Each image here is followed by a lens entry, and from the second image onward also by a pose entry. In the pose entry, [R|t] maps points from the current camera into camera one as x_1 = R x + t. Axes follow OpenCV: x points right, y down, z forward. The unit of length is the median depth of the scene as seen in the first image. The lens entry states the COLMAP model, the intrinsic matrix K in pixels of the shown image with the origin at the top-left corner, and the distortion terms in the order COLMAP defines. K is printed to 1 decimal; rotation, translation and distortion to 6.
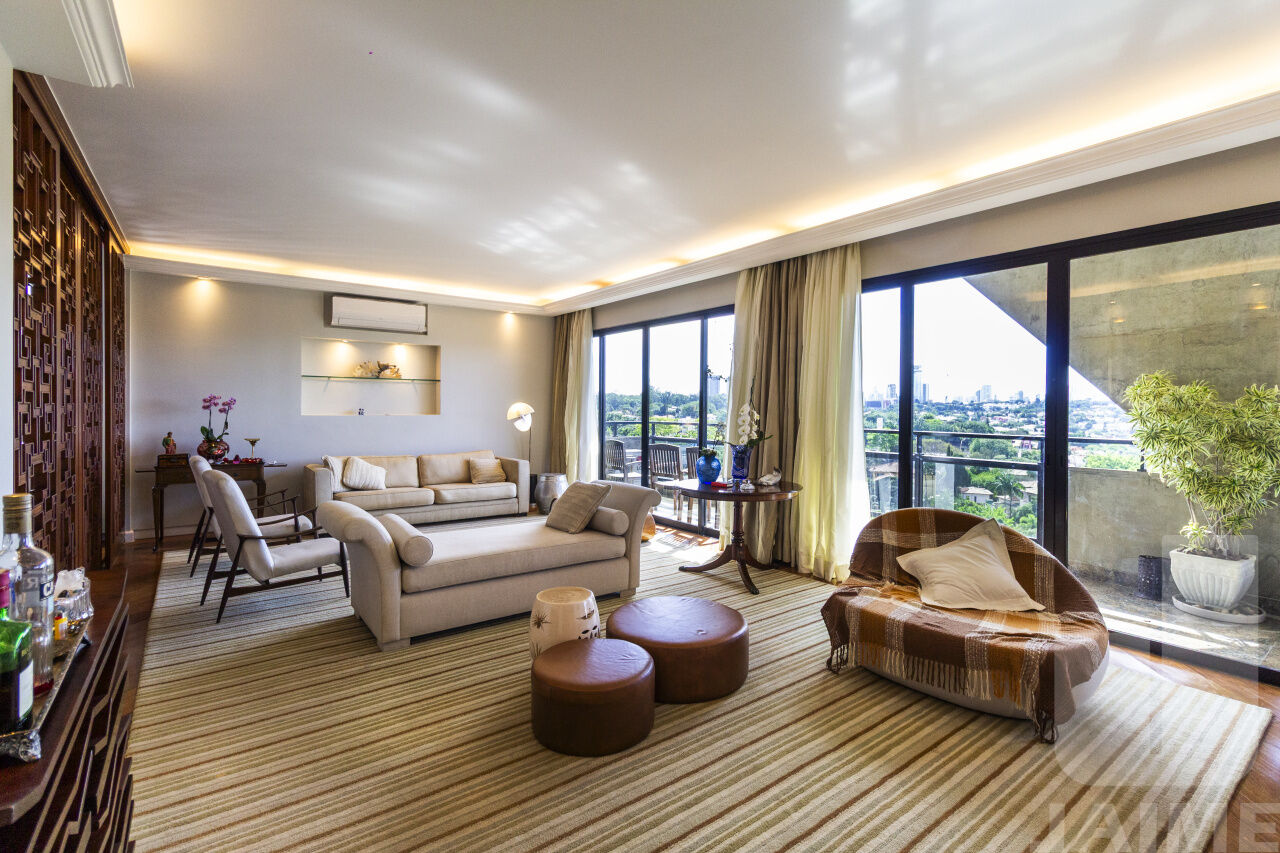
lens RADIAL K [[603.0, 0, 642.8], [0, 603.0, 373.8], [0, 0, 1]] dist [-0.001560, 0.000277]
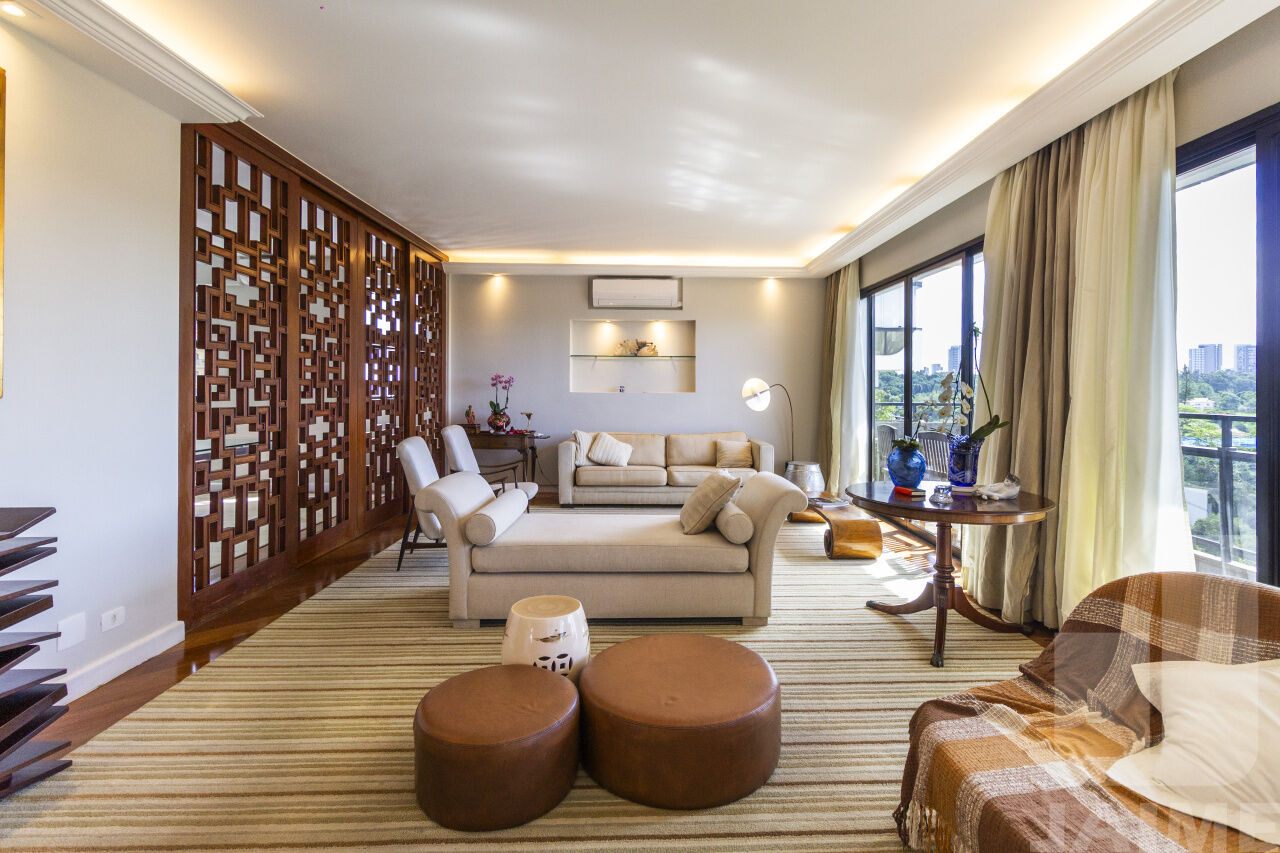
lens RADIAL K [[629.1, 0, 642.6], [0, 629.1, 357.0], [0, 0, 1]] dist [0.001055, 0.000505]
pose [[0.812777, -0.030450, -0.581778, 0.222253], [0.033271, 0.999429, -0.005829, 0.018792], [0.581624, -0.014619, 0.813327, 0.182231]]
